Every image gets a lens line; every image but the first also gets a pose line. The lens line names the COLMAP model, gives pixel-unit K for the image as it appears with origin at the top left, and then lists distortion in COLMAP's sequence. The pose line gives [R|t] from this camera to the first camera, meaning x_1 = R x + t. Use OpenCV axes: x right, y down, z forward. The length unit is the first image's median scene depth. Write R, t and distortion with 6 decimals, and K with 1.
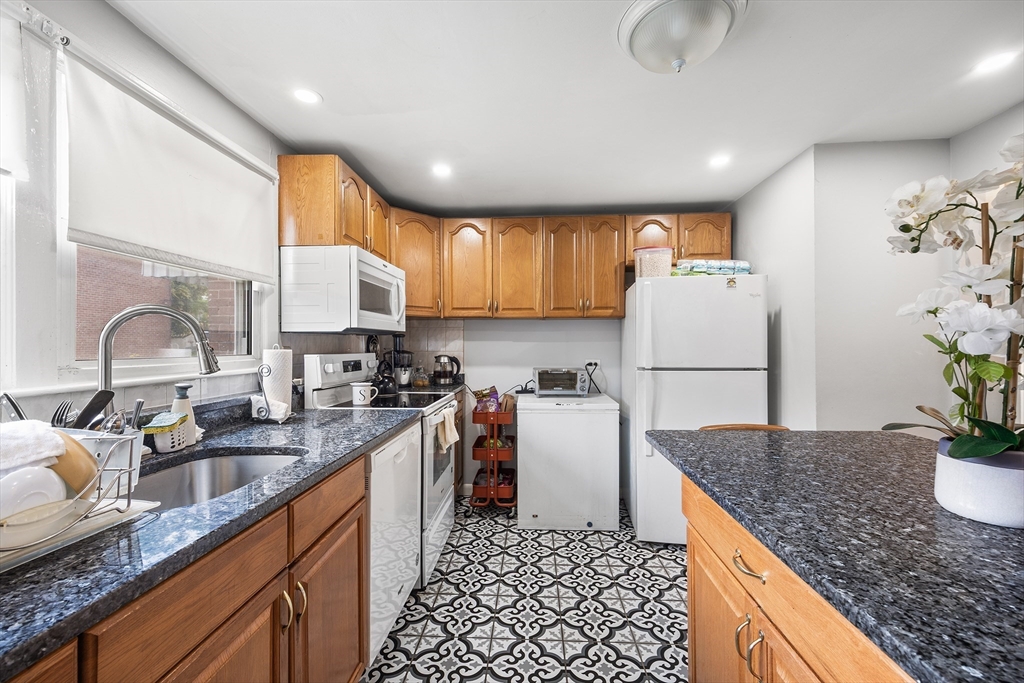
lens RADIAL K [[419.1, 0, 515.0], [0, 419.1, 343.9], [0, 0, 1]] dist [0.002851, 0.000319]
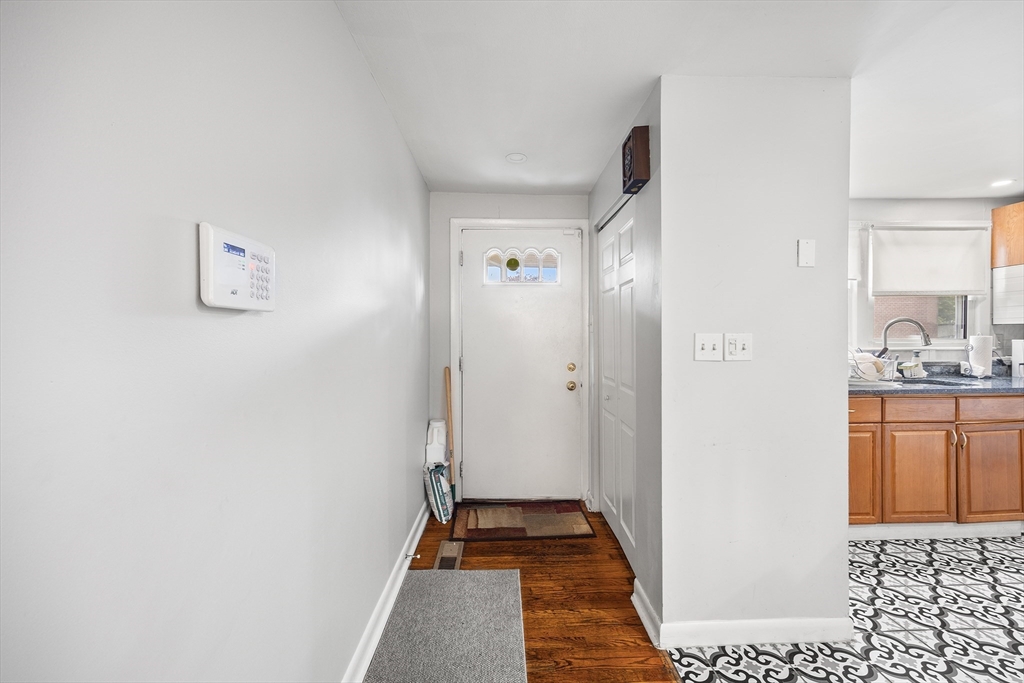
lens RADIAL K [[419.1, 0, 516.1], [0, 419.1, 338.4], [0, 0, 1]] dist [0.002851, 0.000319]
pose [[0.089542, 0.009759, -0.995935, 1.011737], [0.005121, 0.999934, 0.010258, -0.003937], [0.995970, -0.006019, 0.089486, -1.078147]]
